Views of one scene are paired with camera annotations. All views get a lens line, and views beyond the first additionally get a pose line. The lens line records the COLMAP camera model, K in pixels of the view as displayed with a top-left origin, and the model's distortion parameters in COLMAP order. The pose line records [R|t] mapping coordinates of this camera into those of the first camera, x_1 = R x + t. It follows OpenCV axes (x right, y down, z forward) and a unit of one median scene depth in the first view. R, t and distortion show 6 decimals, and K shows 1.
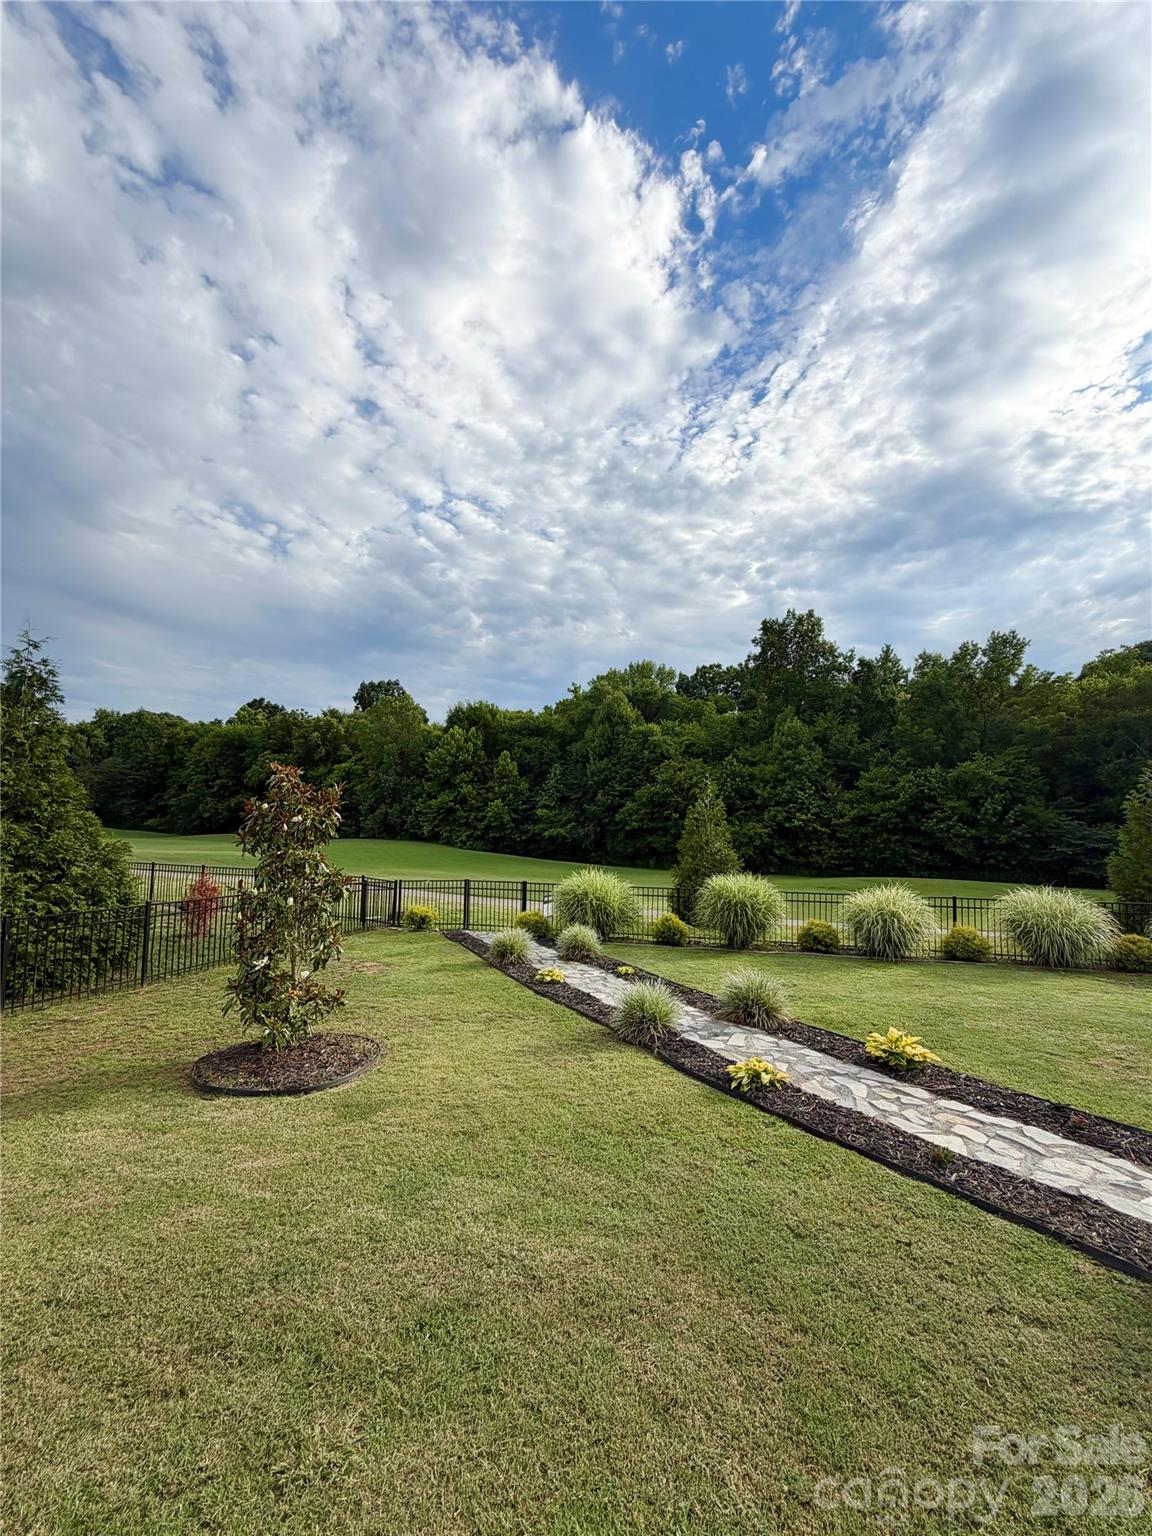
lens RADIAL K [[612.4, 0, 563.3], [0, 612.4, 776.1], [0, 0, 1]] dist [-0.009260, 0.001126]
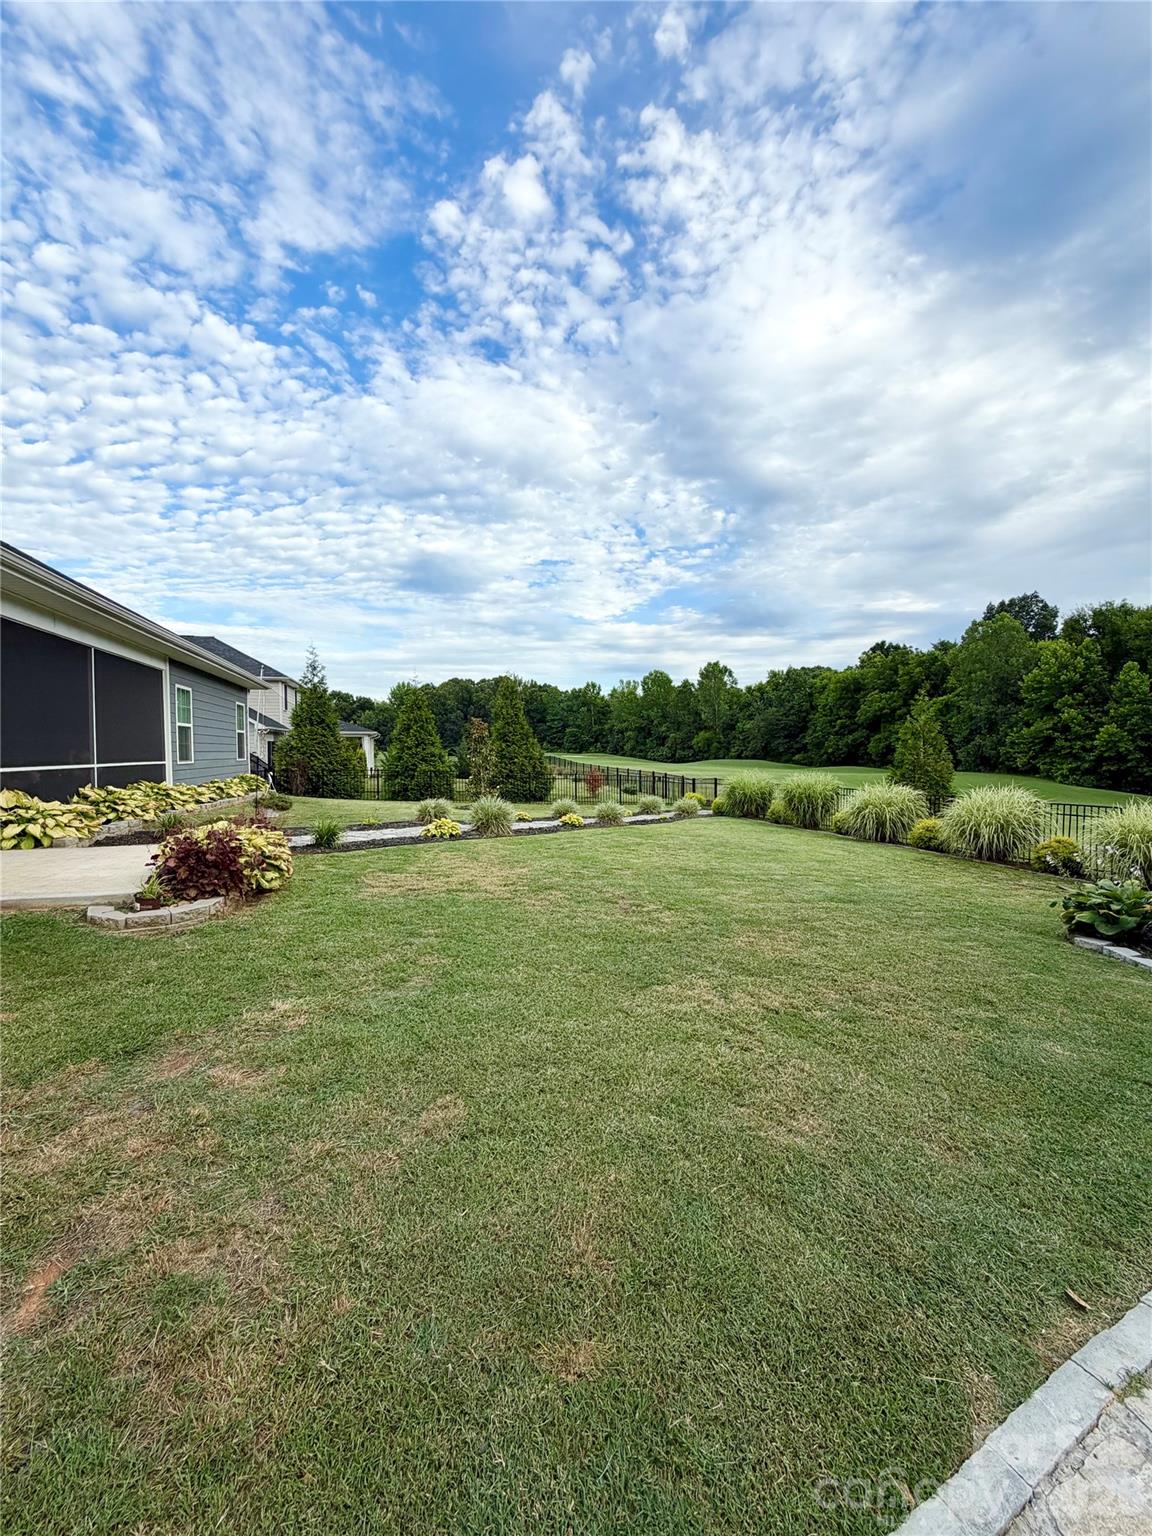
lens RADIAL K [[612.4, 0, 570.2], [0, 612.4, 768.5], [0, 0, 1]] dist [-0.009260, 0.001126]
pose [[0.486432, 0.009945, -0.873662, 0.237712], [0.063863, 0.996856, 0.046904, 0.012694], [0.871381, -0.078610, 0.484267, -0.015121]]
